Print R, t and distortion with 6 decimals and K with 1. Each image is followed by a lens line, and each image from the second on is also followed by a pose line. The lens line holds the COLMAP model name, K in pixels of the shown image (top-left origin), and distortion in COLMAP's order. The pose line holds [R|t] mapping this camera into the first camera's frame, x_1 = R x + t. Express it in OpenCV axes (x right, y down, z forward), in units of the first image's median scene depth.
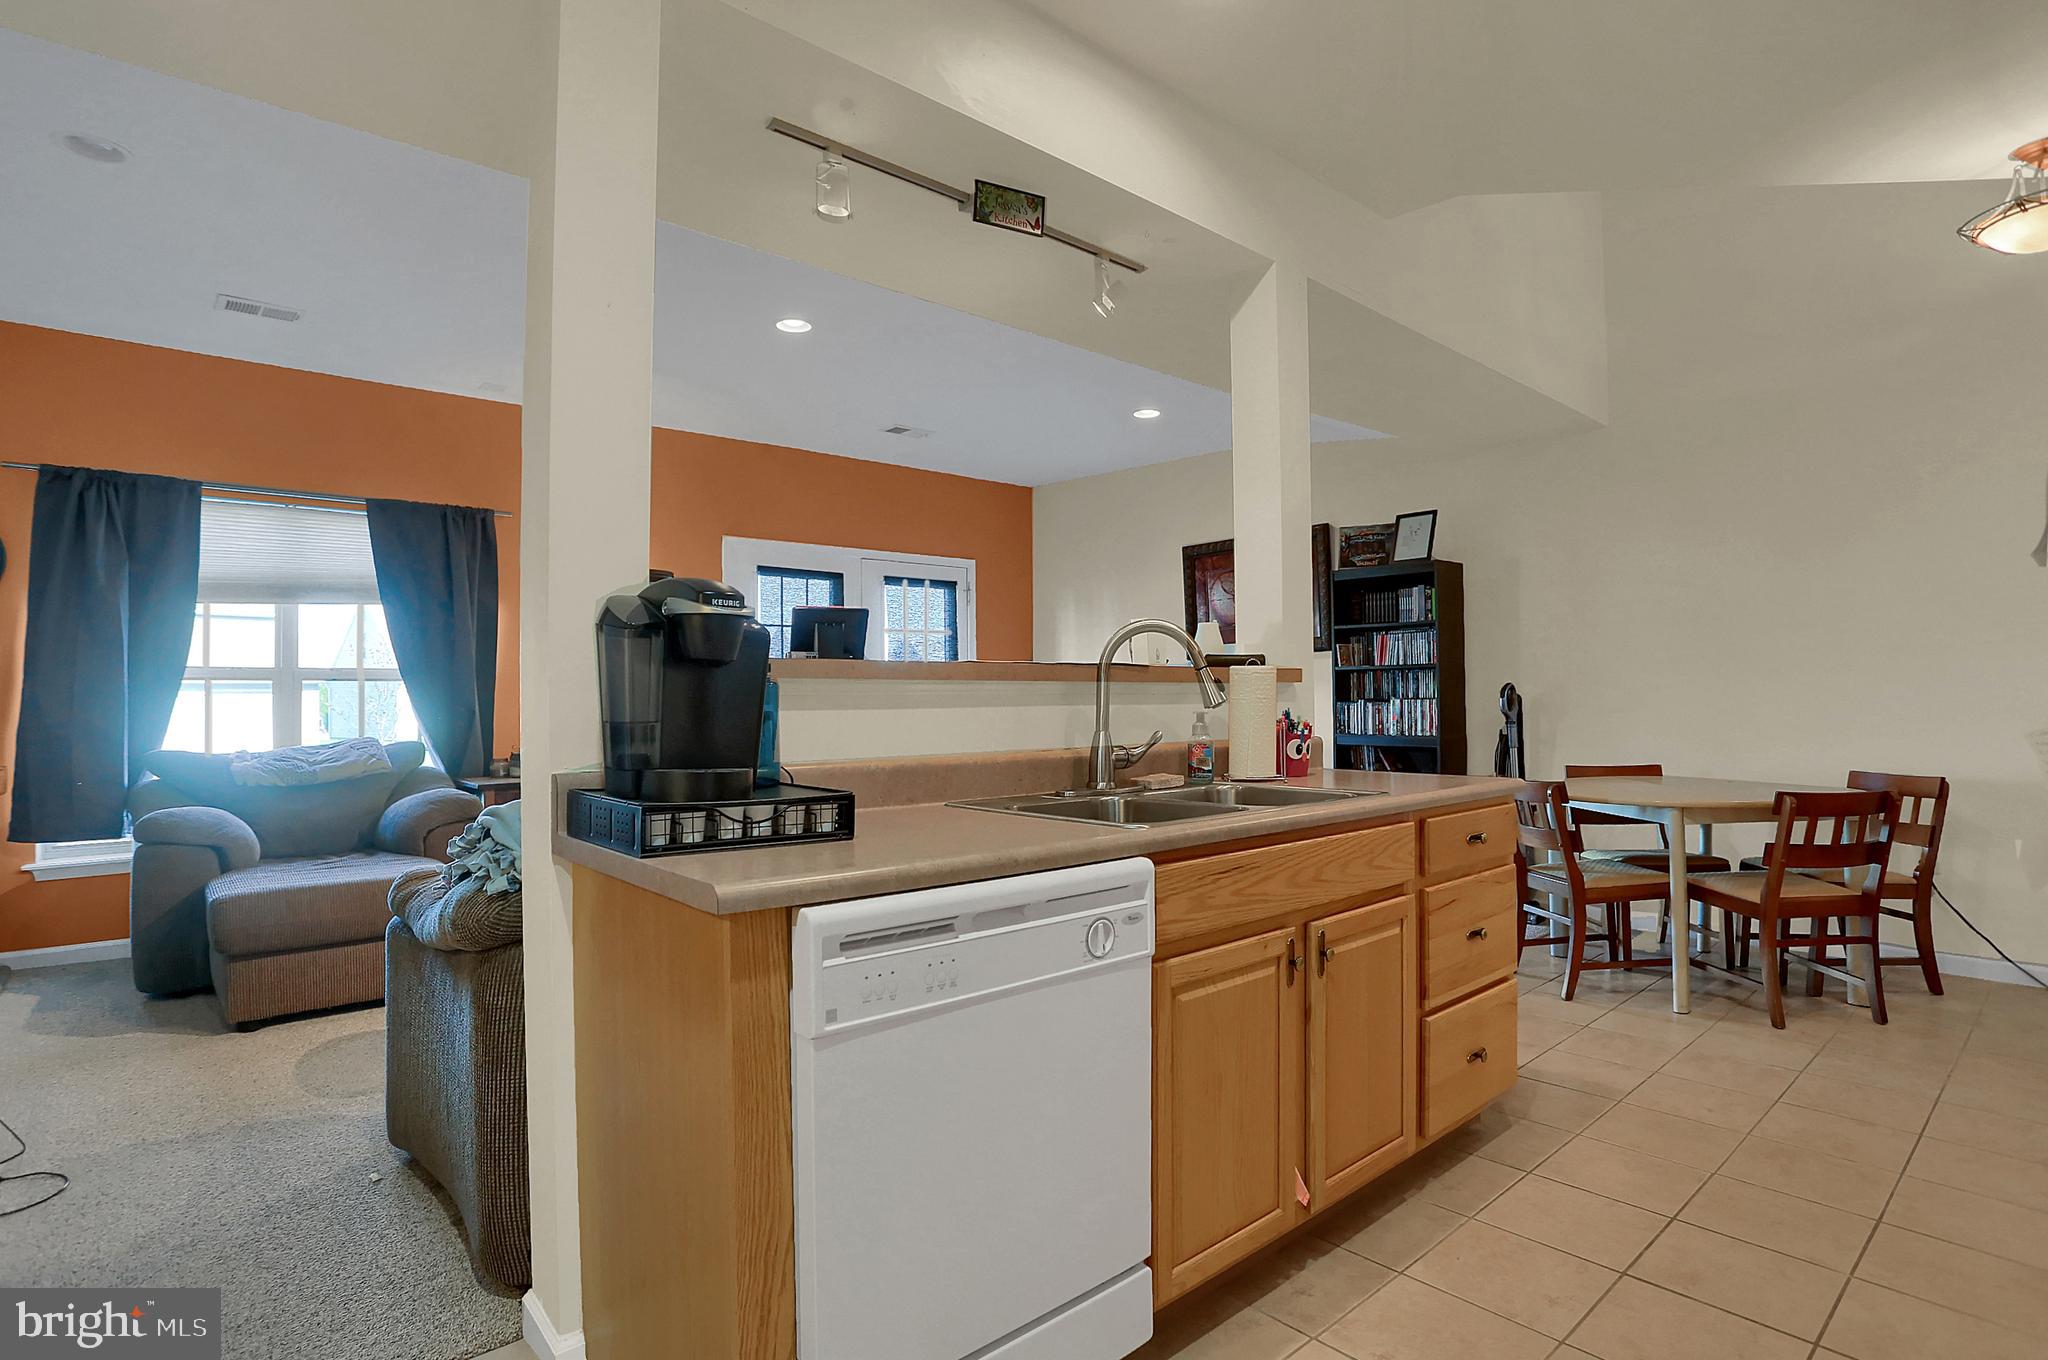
lens RADIAL K [[1084.6, 0, 993.5], [0, 1084.6, 659.0], [0, 0, 1]] dist [-0.003497, 0.001093]
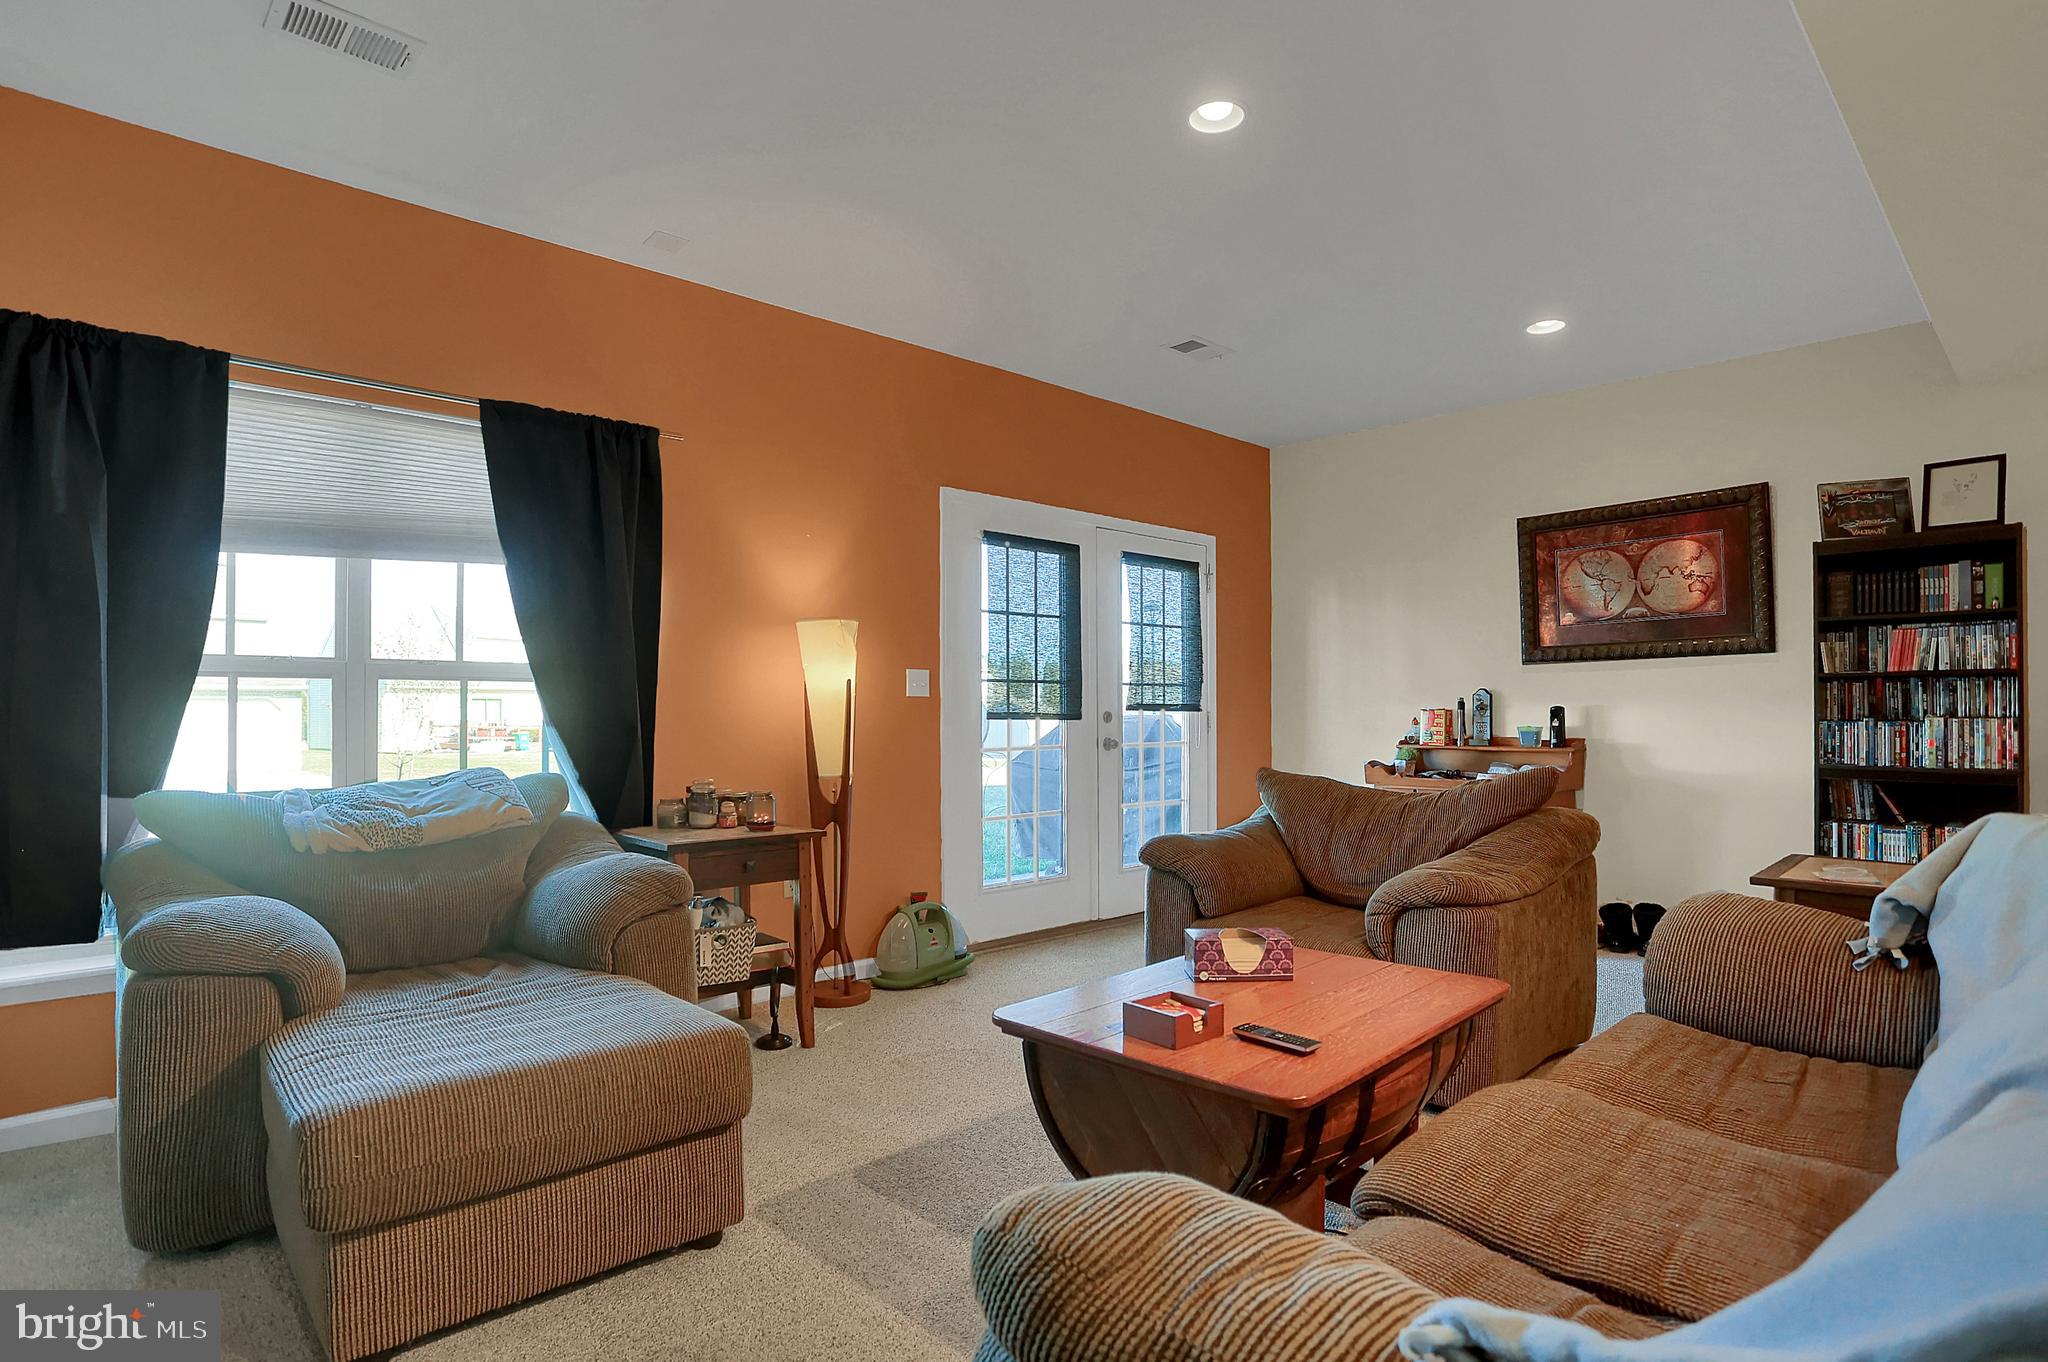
lens RADIAL K [[1074.1, 0, 1024.0], [0, 1074.1, 681.0], [0, 0, 1]] dist [-0.046762, 0.025406]
pose [[0.998414, 0.007992, 0.055732, -0.290050], [-0.008314, 0.999950, 0.005555, 0.014653], [-0.055685, -0.006010, 0.998430, 0.349688]]
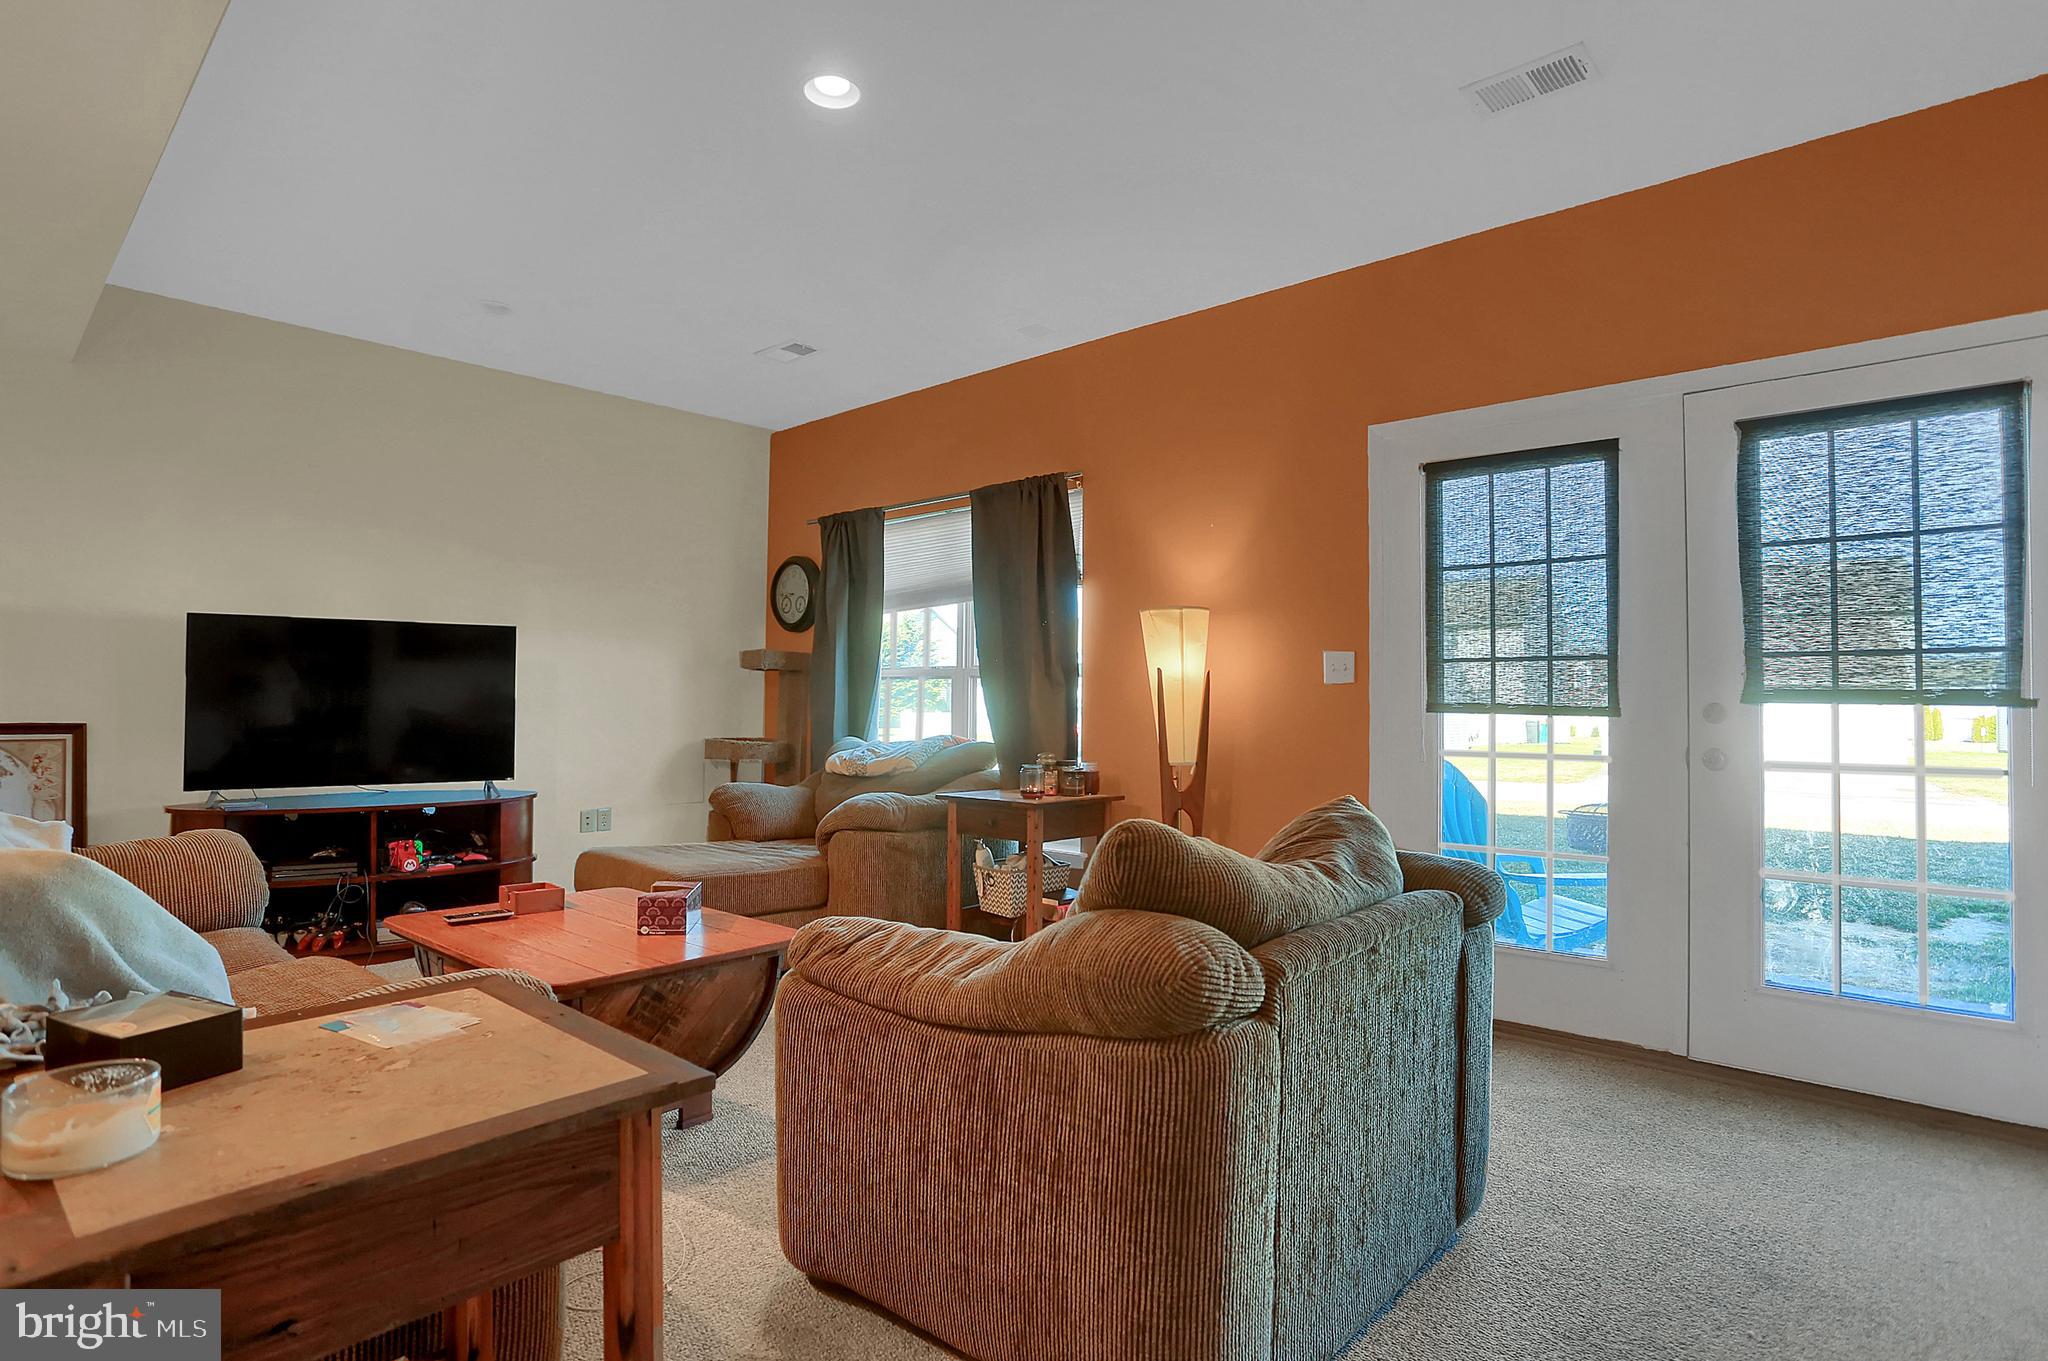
lens RADIAL K [[1074.1, 0, 1024.0], [0, 1074.1, 680.5], [0, 0, 1]] dist [-0.046762, 0.025406]
pose [[0.151568, -0.013508, -0.988355, 0.375969], [0.030366, 0.999498, -0.009004, 0.031036], [0.987980, -0.028647, 0.151902, 0.904738]]
